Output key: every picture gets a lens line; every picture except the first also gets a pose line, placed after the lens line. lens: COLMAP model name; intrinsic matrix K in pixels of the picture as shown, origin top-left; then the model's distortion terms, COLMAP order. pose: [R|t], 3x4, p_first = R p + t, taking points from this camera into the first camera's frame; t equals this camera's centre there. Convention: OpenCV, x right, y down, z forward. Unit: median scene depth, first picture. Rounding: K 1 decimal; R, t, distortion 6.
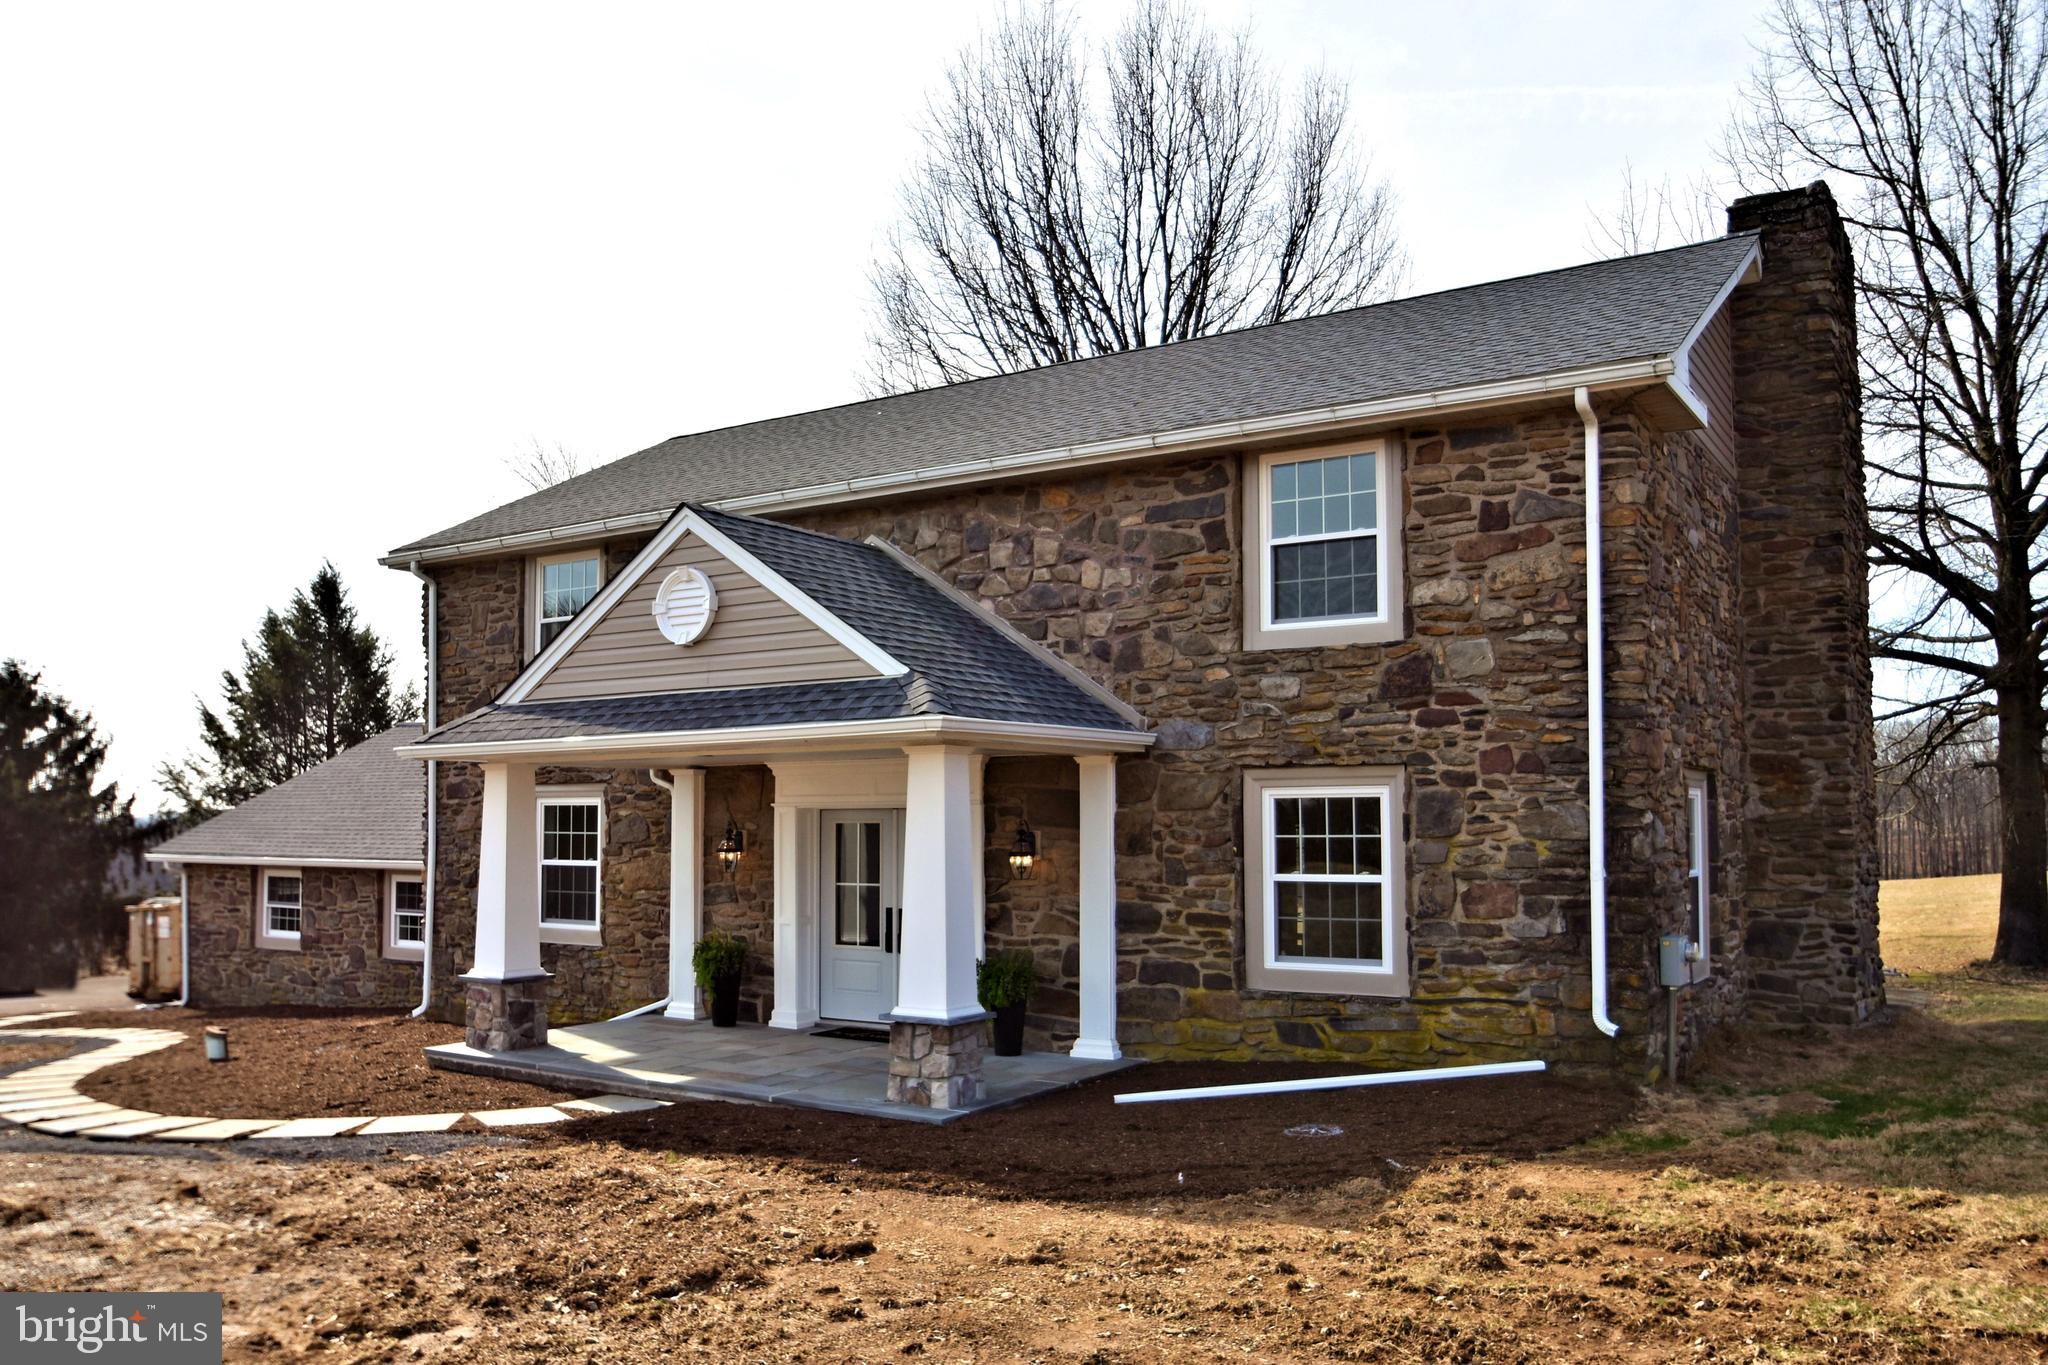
lens RADIAL K [[1572.1, 0, 1024.0], [0, 1572.1, 682.5], [0, 0, 1]] dist [-0.000339, -0.000041]
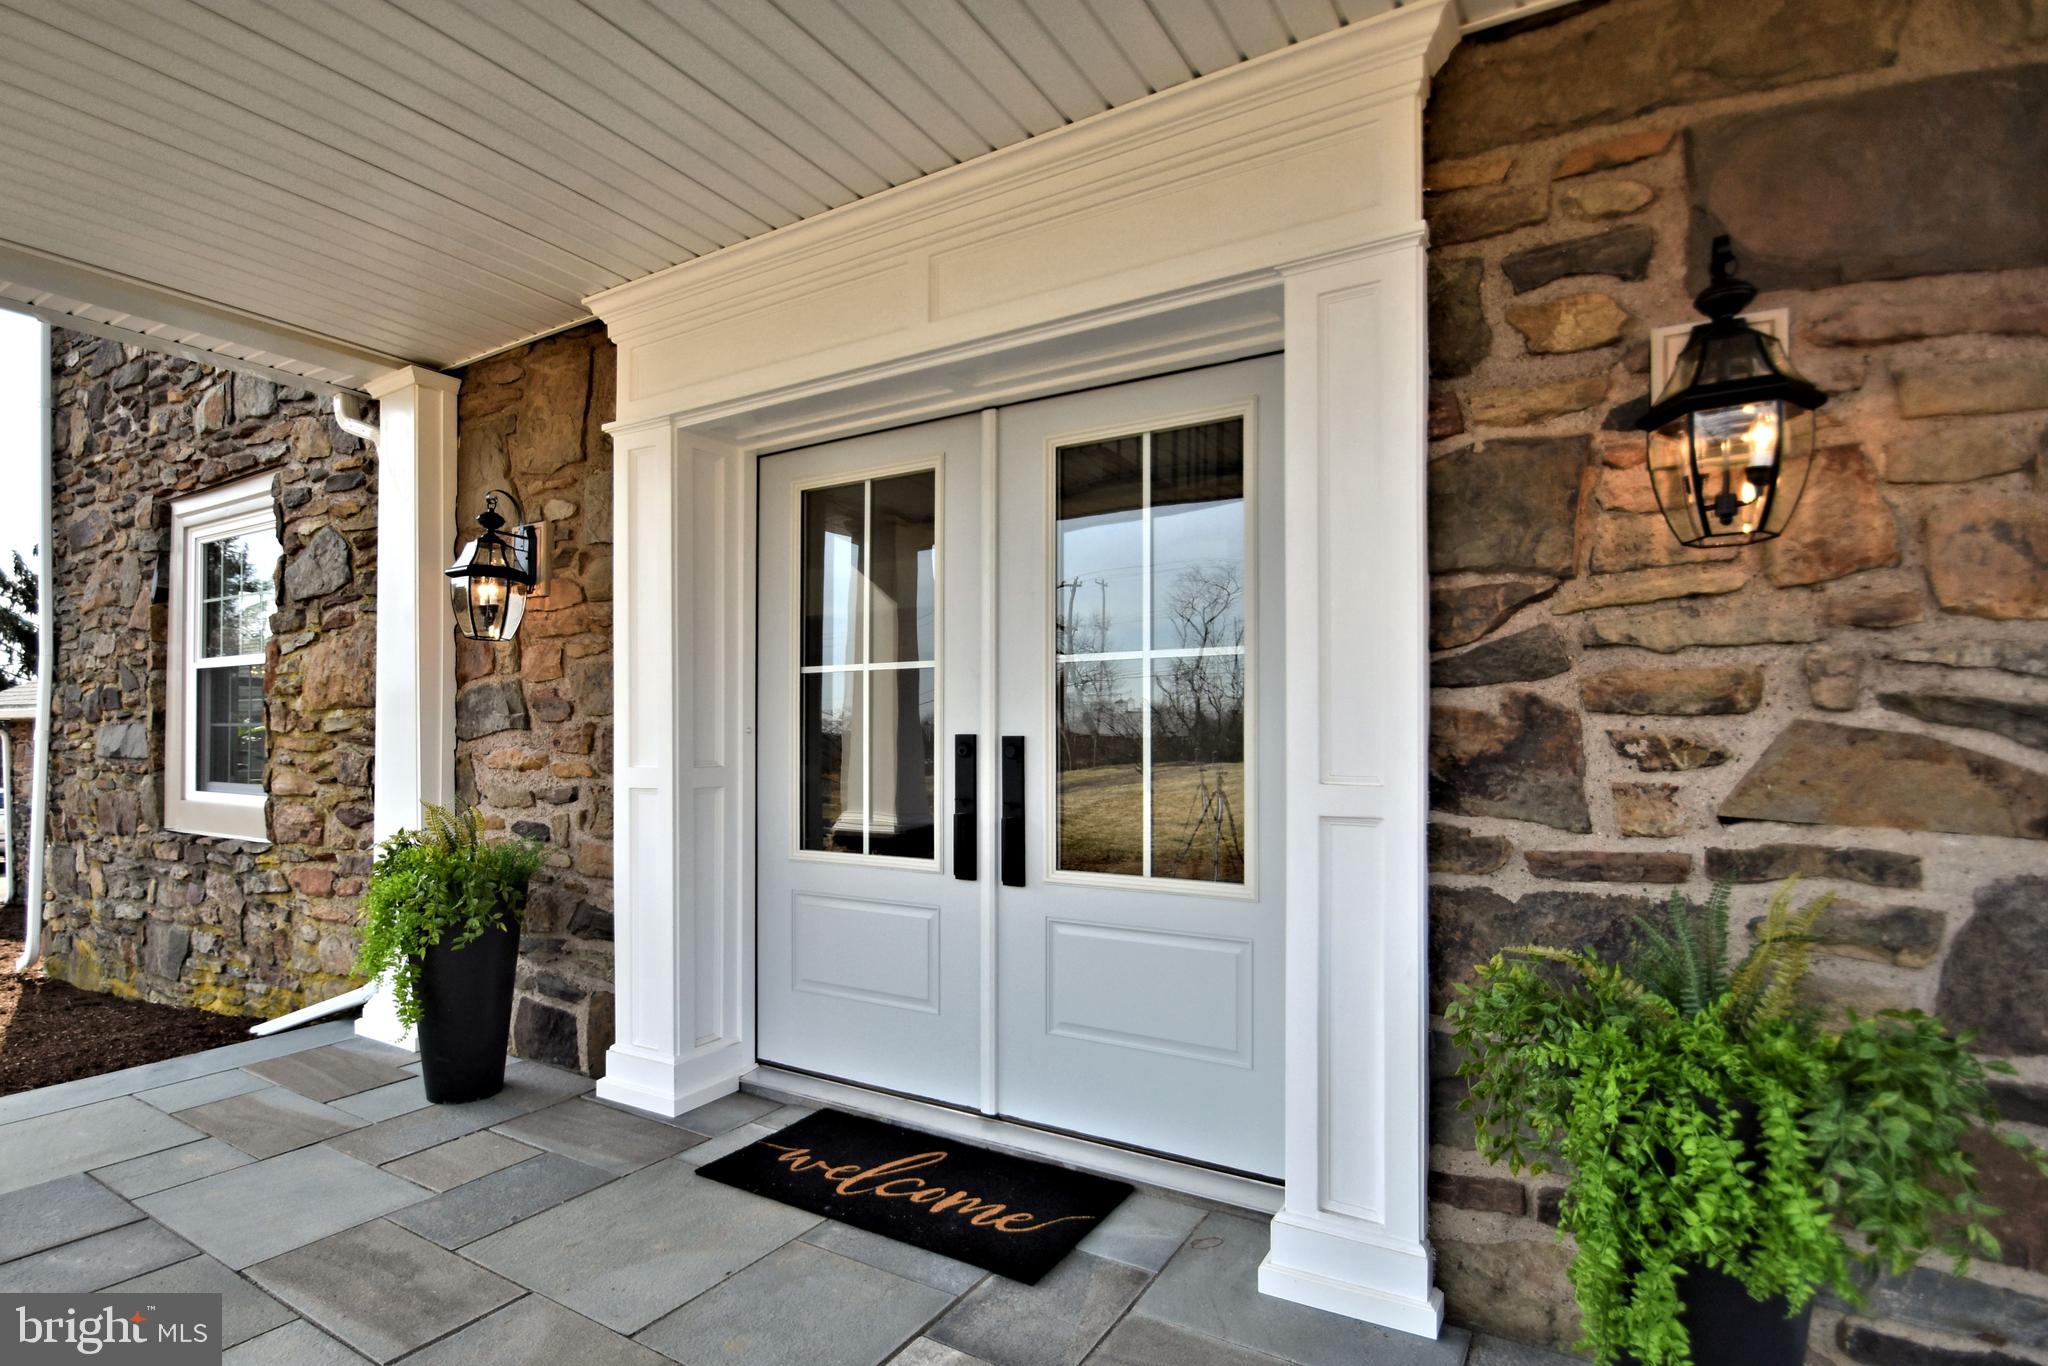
lens RADIAL K [[970.0, 0, 1024.0], [0, 970.0, 683.0], [0, 0, 1]] dist [0.000268, 0.000000]
pose [[0.999121, 0.003323, 0.041789, -0.080872], [-0.004650, 0.999486, 0.031705, 0.124112], [-0.041663, -0.031871, 0.998623, 0.790782]]
